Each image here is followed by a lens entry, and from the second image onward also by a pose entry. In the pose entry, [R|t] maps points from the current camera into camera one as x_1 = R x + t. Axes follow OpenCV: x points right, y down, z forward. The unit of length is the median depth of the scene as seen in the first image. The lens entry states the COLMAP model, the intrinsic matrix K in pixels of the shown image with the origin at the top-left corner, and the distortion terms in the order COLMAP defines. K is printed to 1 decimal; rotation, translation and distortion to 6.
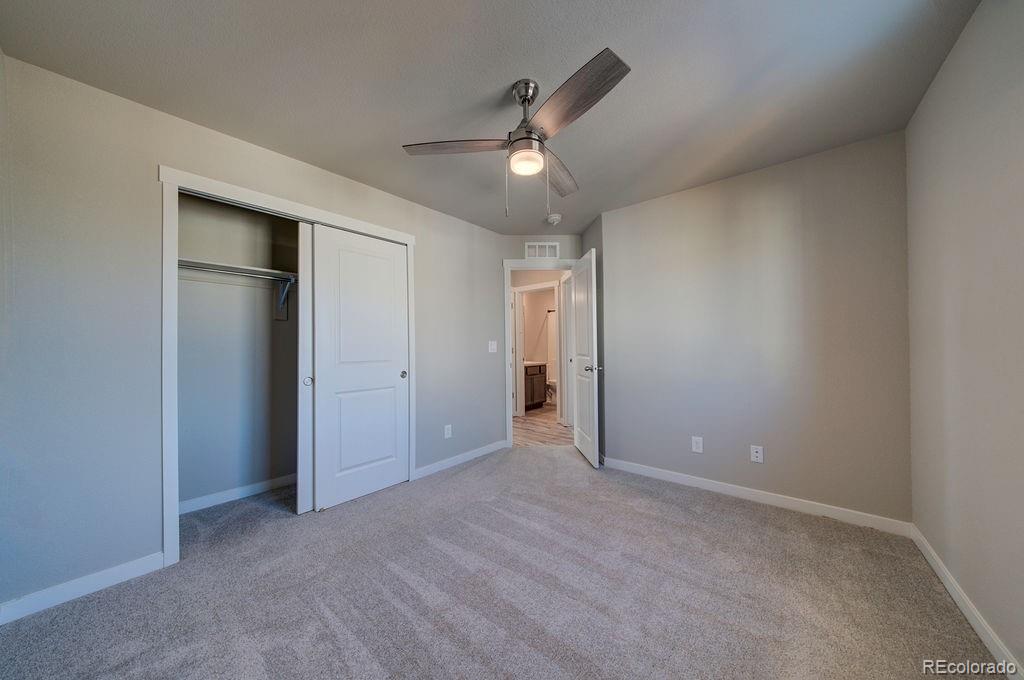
lens RADIAL K [[346.3, 0, 512.0], [0, 346.3, 340.0], [0, 0, 1]] dist [-0.025361, 0.000050]
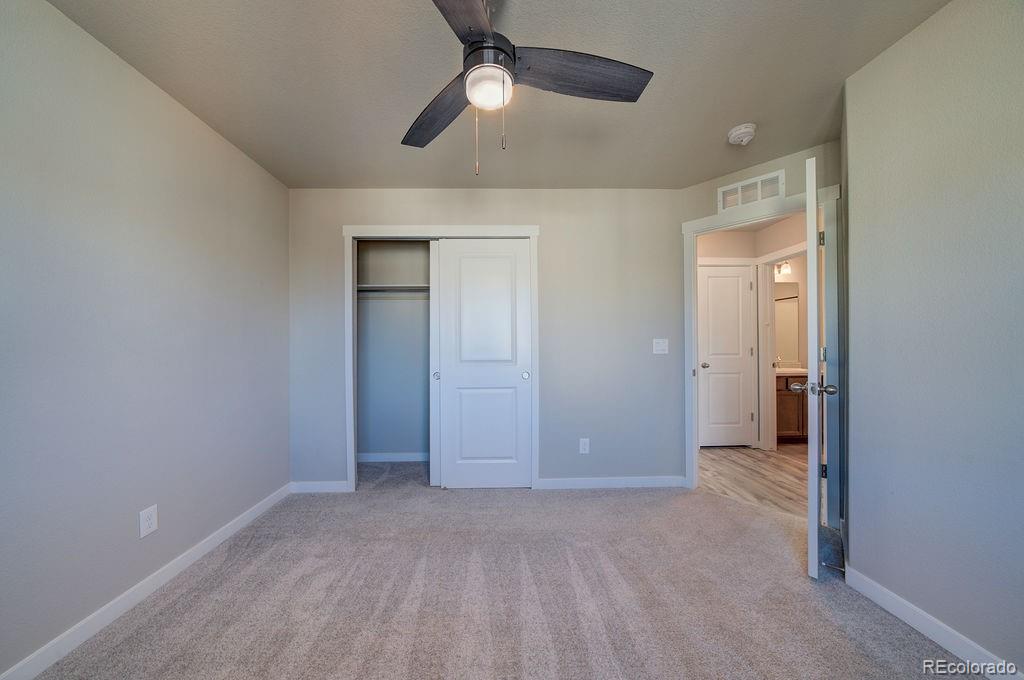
lens RADIAL K [[345.4, 0, 504.5], [0, 345.4, 348.3], [0, 0, 1]] dist [-0.012581, 0.000038]
pose [[0.643045, 0.008247, -0.765784, 0.349694], [0.013965, 0.999649, 0.022492, 0.002535], [0.765701, -0.025158, 0.642704, 0.322810]]
